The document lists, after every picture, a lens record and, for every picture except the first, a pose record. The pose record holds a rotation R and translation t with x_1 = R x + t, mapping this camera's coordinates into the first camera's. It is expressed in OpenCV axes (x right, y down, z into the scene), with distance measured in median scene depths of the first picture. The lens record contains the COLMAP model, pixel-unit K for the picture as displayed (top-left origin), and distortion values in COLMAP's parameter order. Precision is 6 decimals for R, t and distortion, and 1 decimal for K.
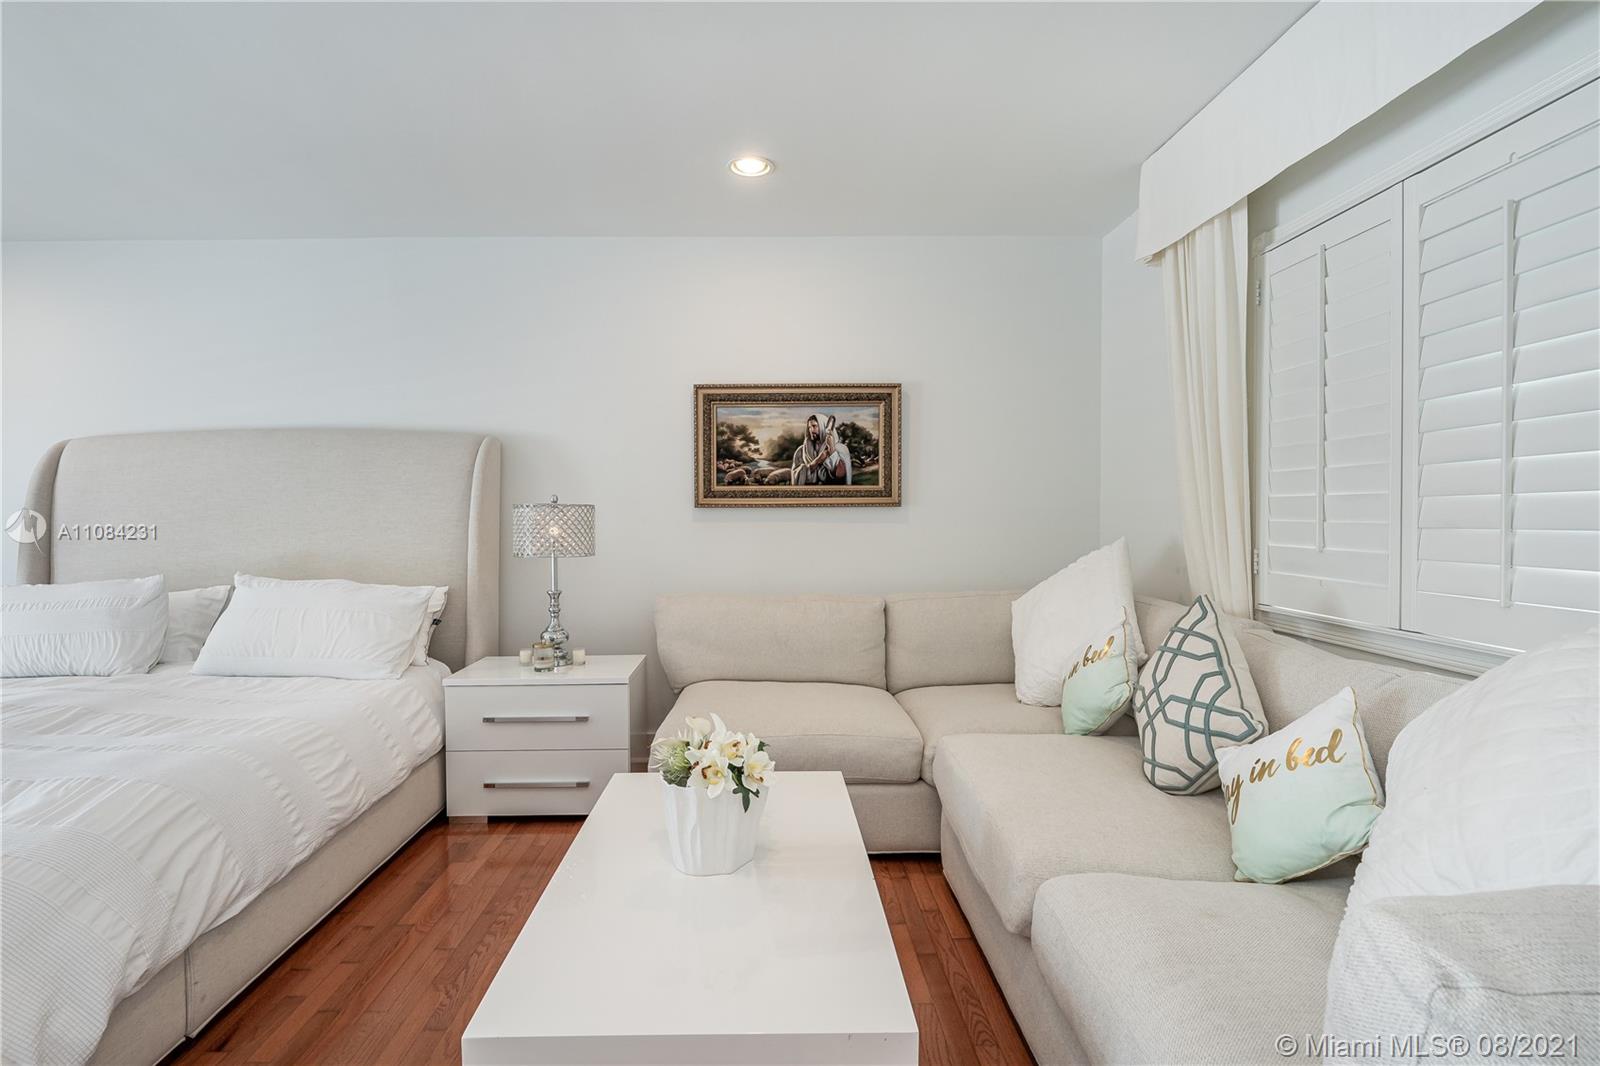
lens RADIAL K [[757.9, 0, 796.8], [0, 757.9, 522.7], [0, 0, 1]] dist [-0.002985, -0.004001]
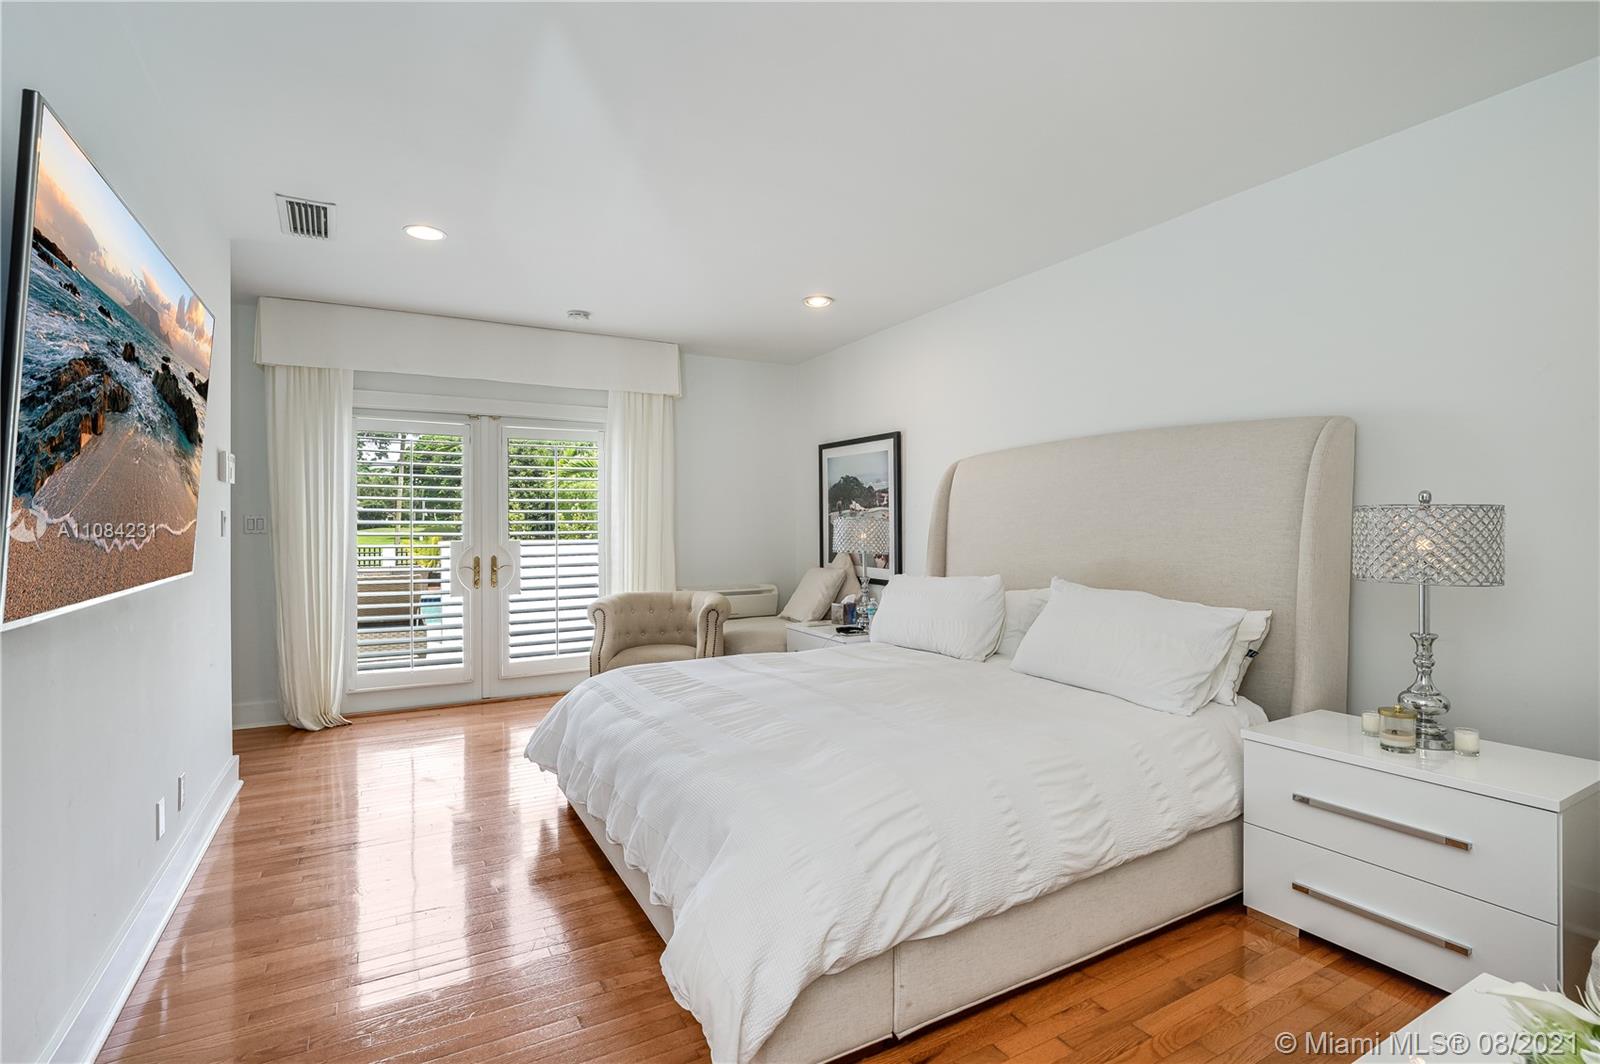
lens RADIAL K [[757.9, 0, 804.0], [0, 757.9, 524.4], [0, 0, 1]] dist [-0.002985, -0.004001]
pose [[0.463857, 0.003844, -0.885902, 0.019853], [-0.008777, 0.999961, -0.000257, -0.002804], [0.885867, 0.007895, 0.463873, 0.232894]]
